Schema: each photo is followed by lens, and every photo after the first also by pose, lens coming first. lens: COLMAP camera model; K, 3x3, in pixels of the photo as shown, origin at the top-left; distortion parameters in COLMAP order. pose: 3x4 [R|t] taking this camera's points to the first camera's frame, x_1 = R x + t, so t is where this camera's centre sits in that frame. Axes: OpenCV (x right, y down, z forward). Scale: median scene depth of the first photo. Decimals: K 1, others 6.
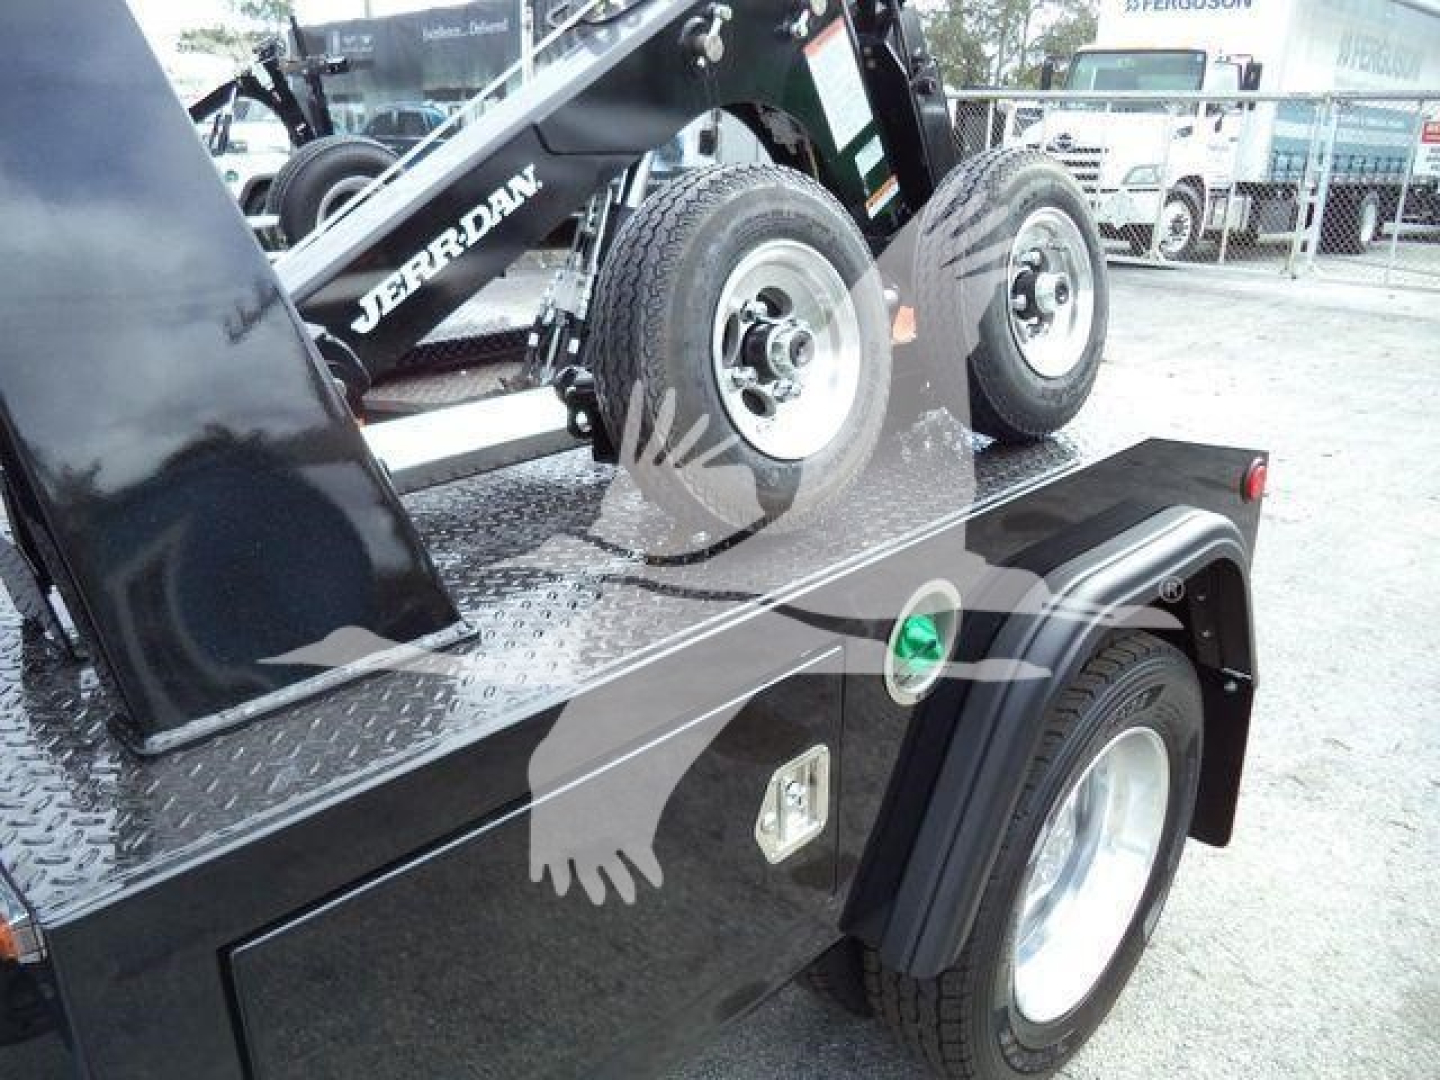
lens RADIAL K [[1145.0, 0, 720.0], [0, 1145.0, 540.0], [0, 0, 1]] dist [-0.019812, -0.002726]
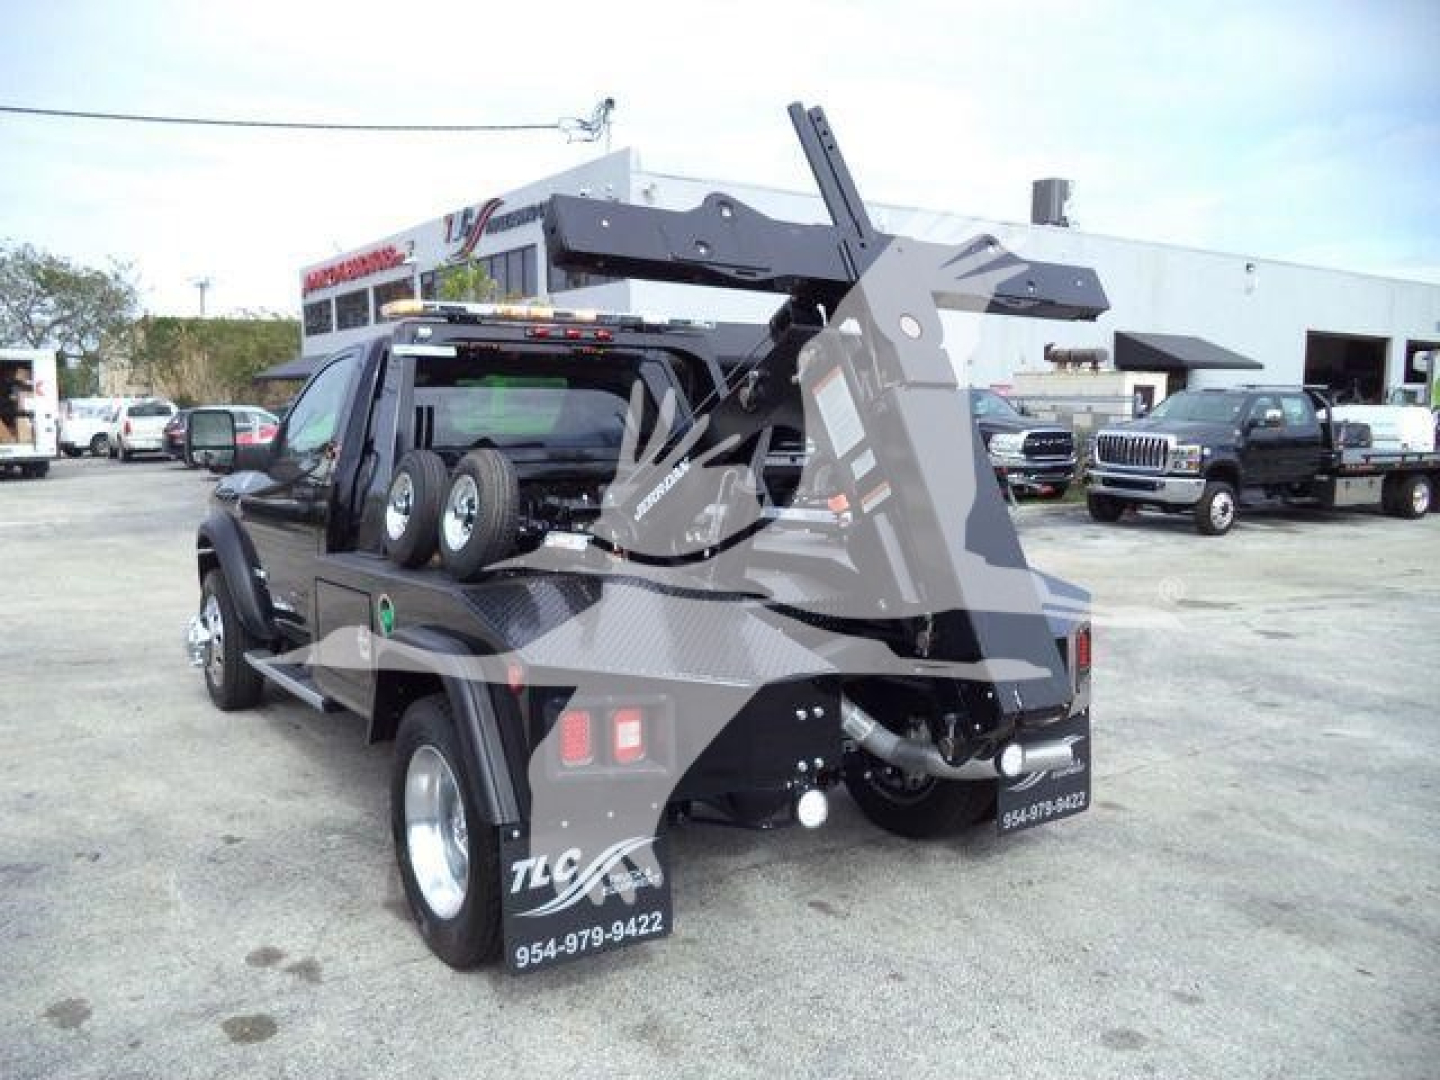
lens RADIAL K [[1171.8, 0, 720.0], [0, 1171.8, 540.0], [0, 0, 1]] dist [-0.035596, -0.003878]
pose [[-0.183036, 0.112445, -0.976654, 1.901699], [-0.315873, 0.934036, 0.166737, -0.564099], [0.930979, 0.339018, -0.135444, 1.404722]]
